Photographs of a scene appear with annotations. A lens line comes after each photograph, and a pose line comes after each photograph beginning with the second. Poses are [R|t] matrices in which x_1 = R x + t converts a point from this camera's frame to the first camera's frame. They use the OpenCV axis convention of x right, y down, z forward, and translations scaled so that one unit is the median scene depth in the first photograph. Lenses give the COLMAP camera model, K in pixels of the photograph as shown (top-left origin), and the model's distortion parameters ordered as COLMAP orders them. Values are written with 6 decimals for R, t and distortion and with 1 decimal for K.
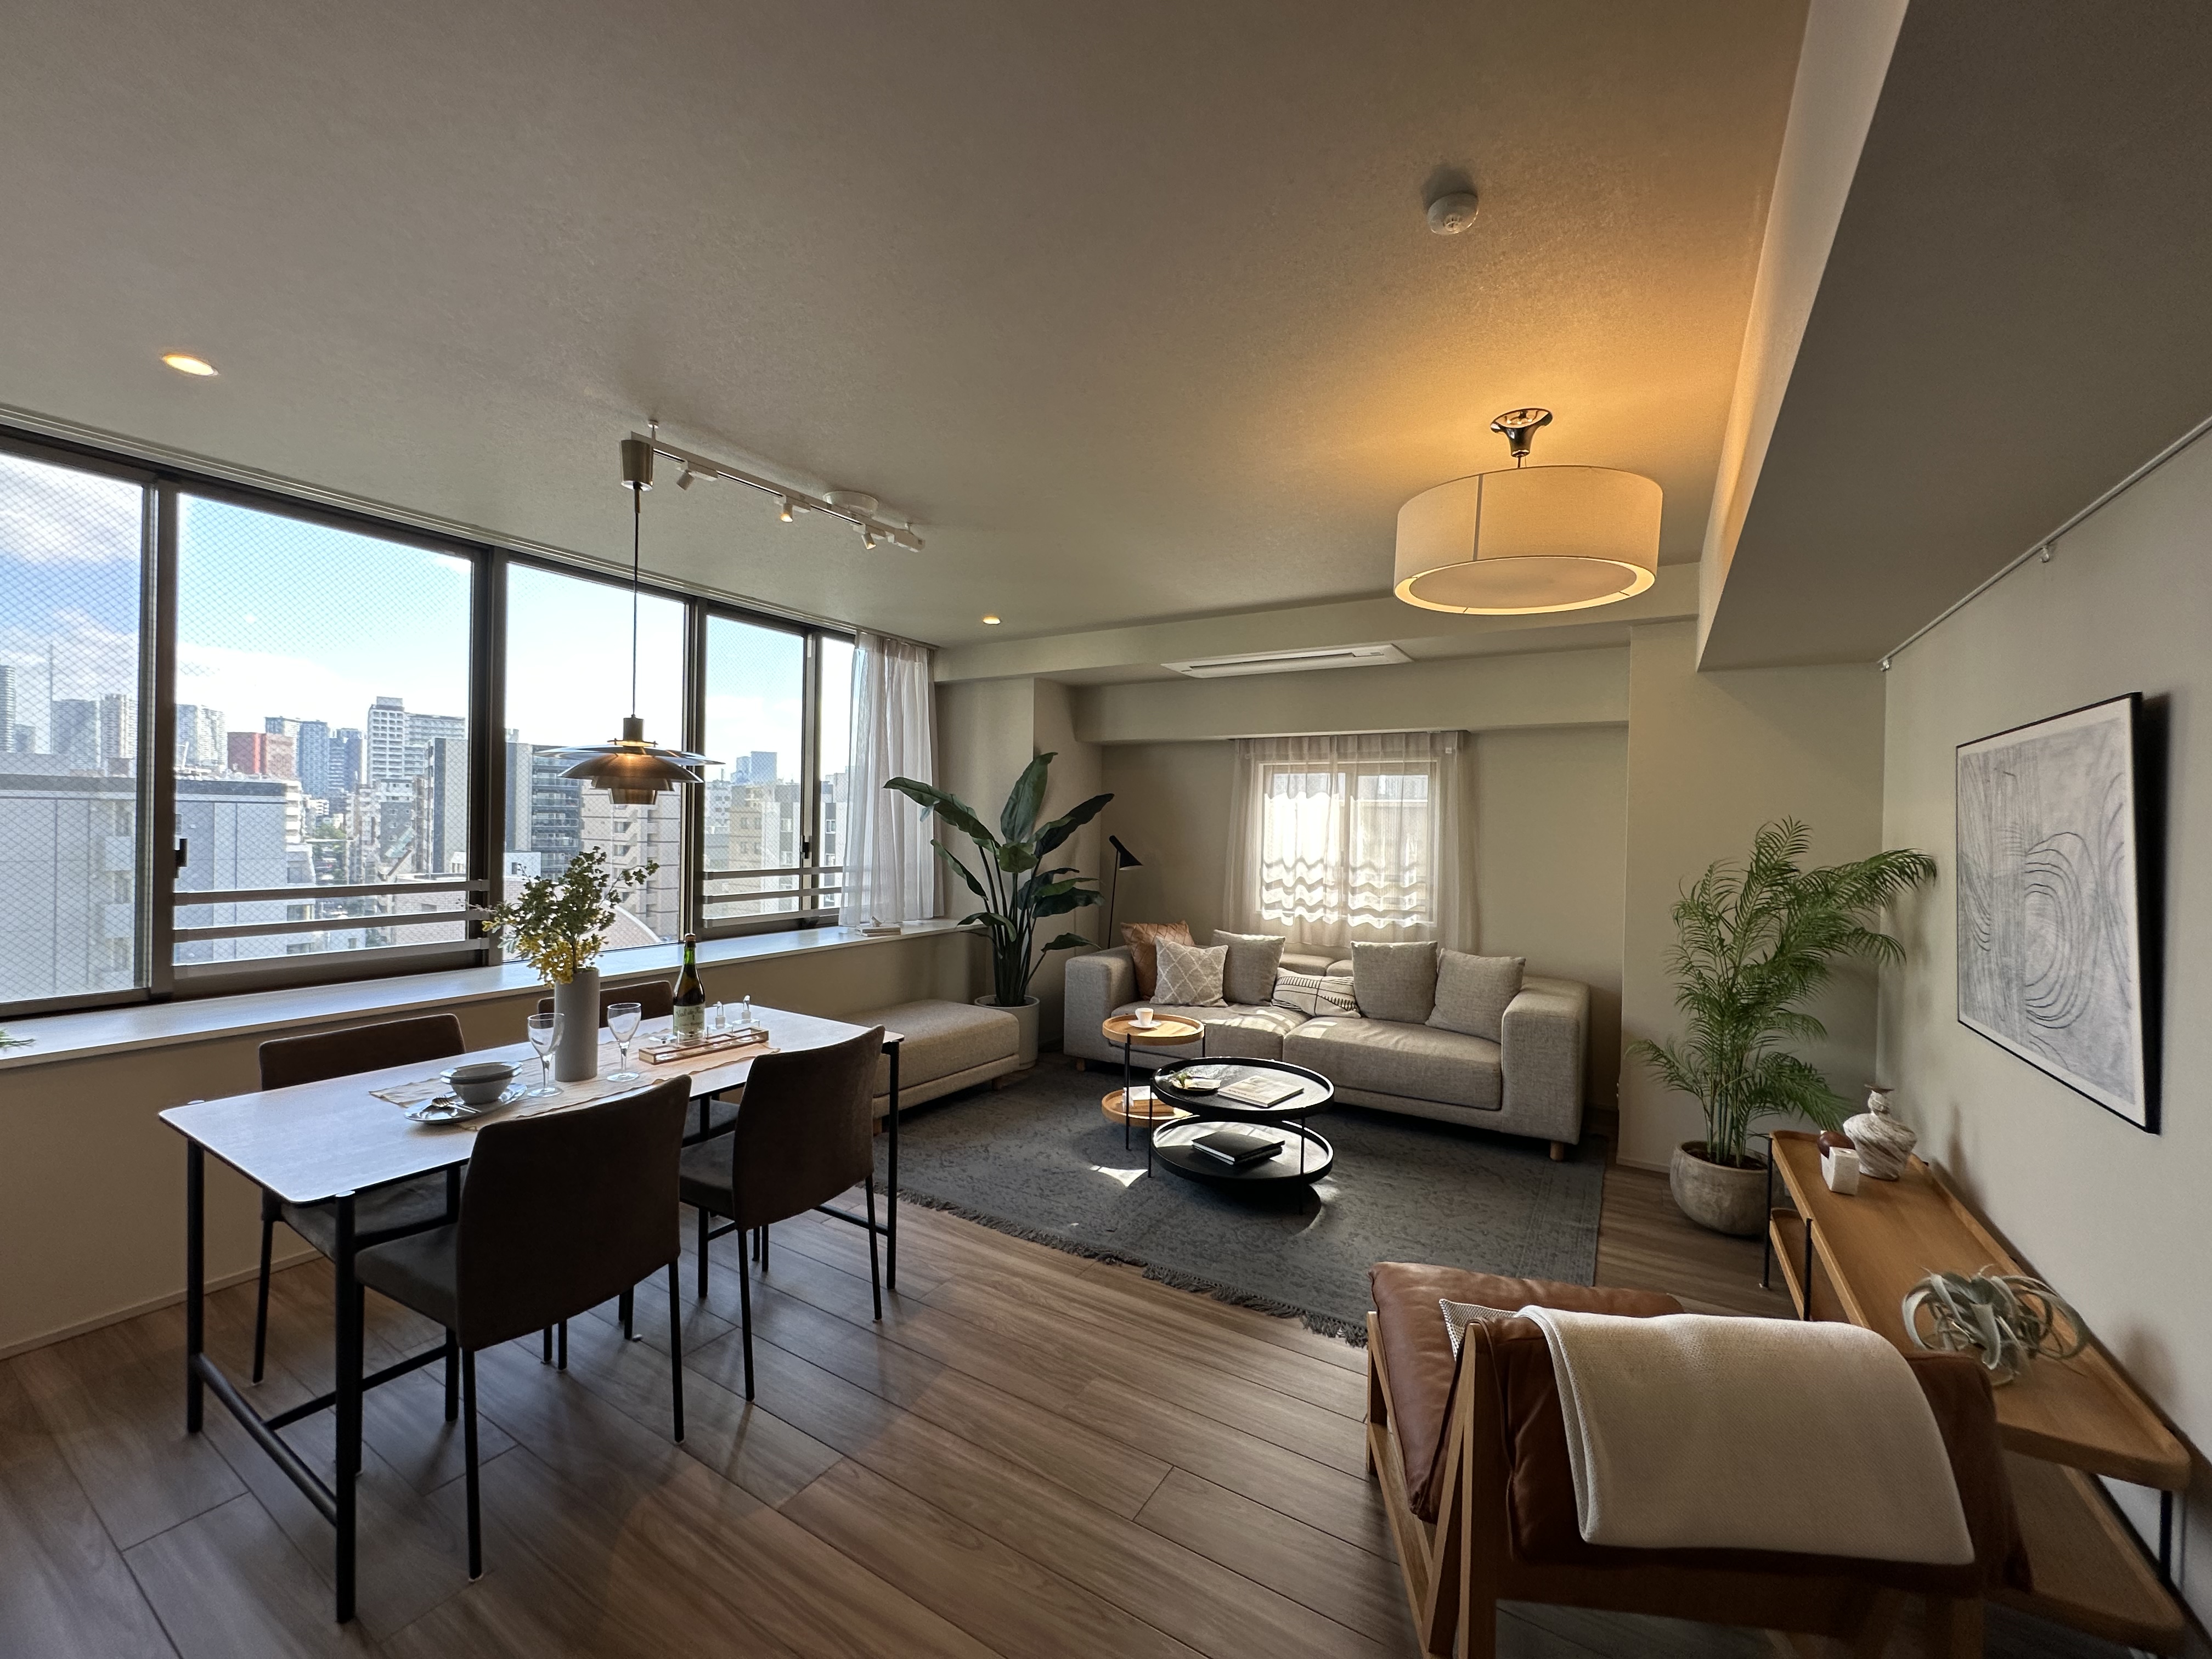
lens RADIAL K [[880.5, 0, 1104.3], [0, 880.5, 828.8], [0, 0, 1]] dist [-0.014329, 0.002151]
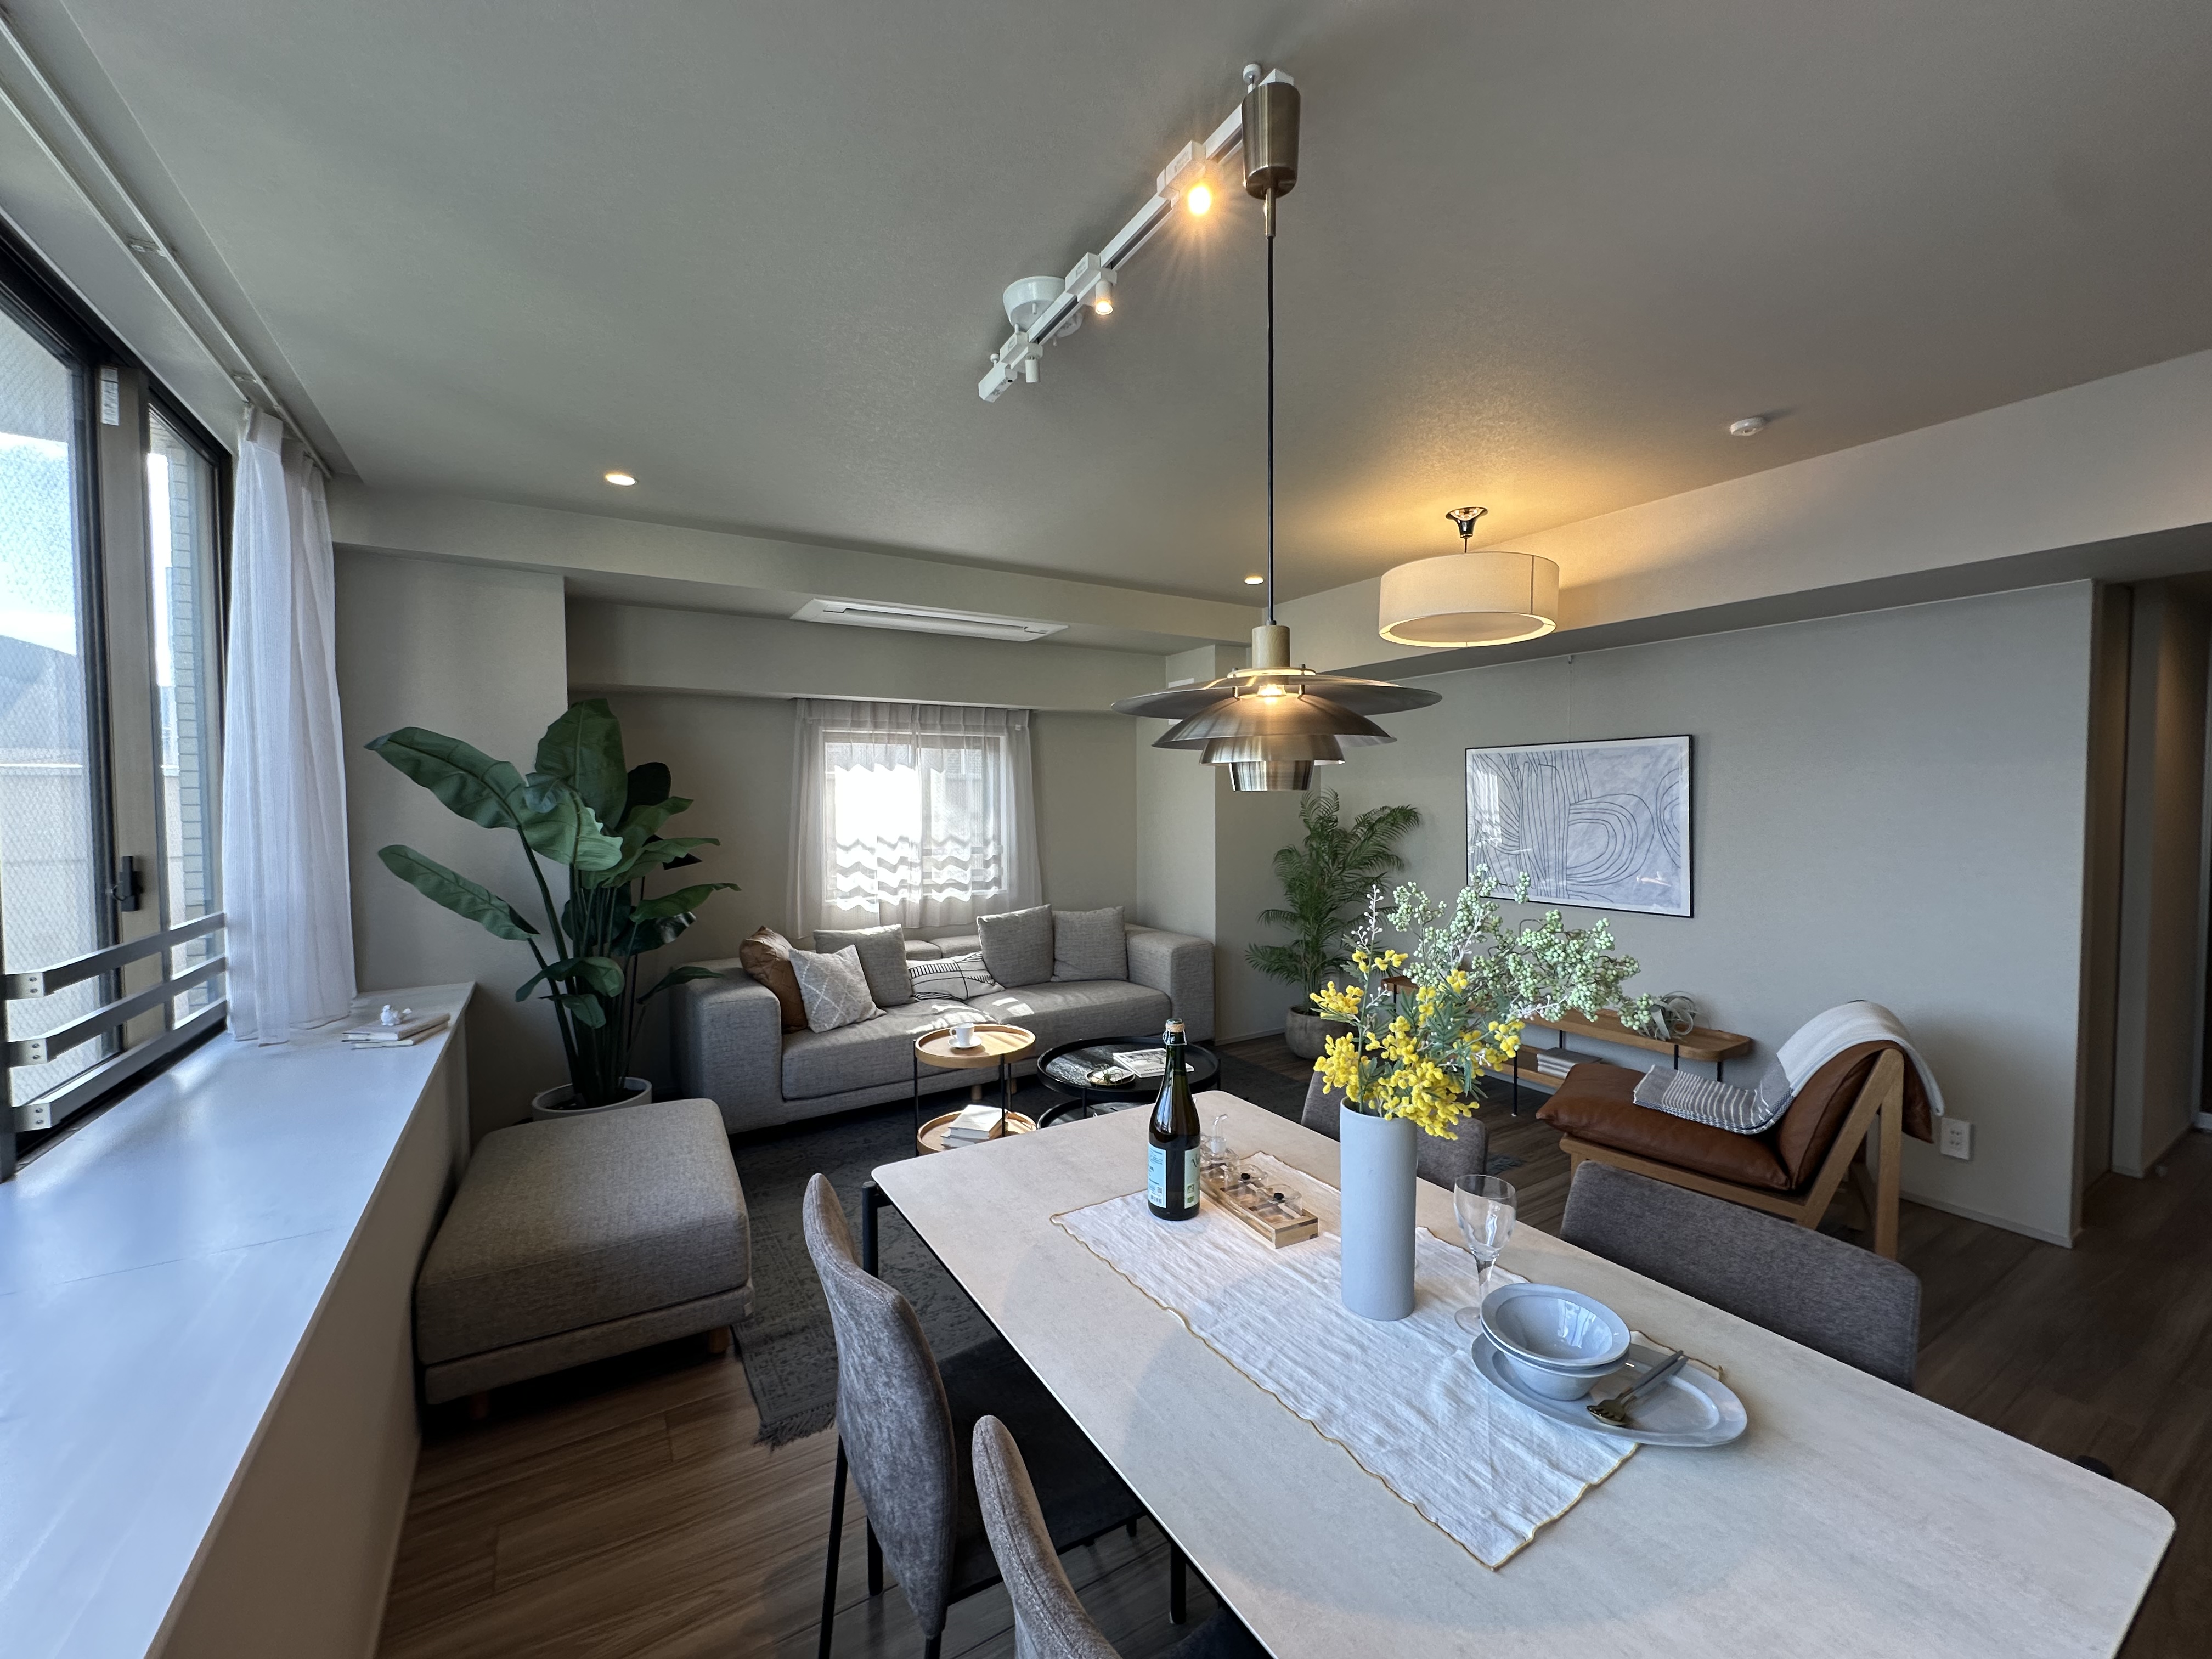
lens RADIAL K [[880.5, 0, 1113.1], [0, 880.5, 821.7], [0, 0, 1]] dist [-0.014329, 0.002151]
pose [[0.446194, -0.049391, 0.893572, -0.462582], [0.022049, 0.998780, 0.044197, -0.016498], [-0.894665, -0.000018, 0.446738, 0.367021]]
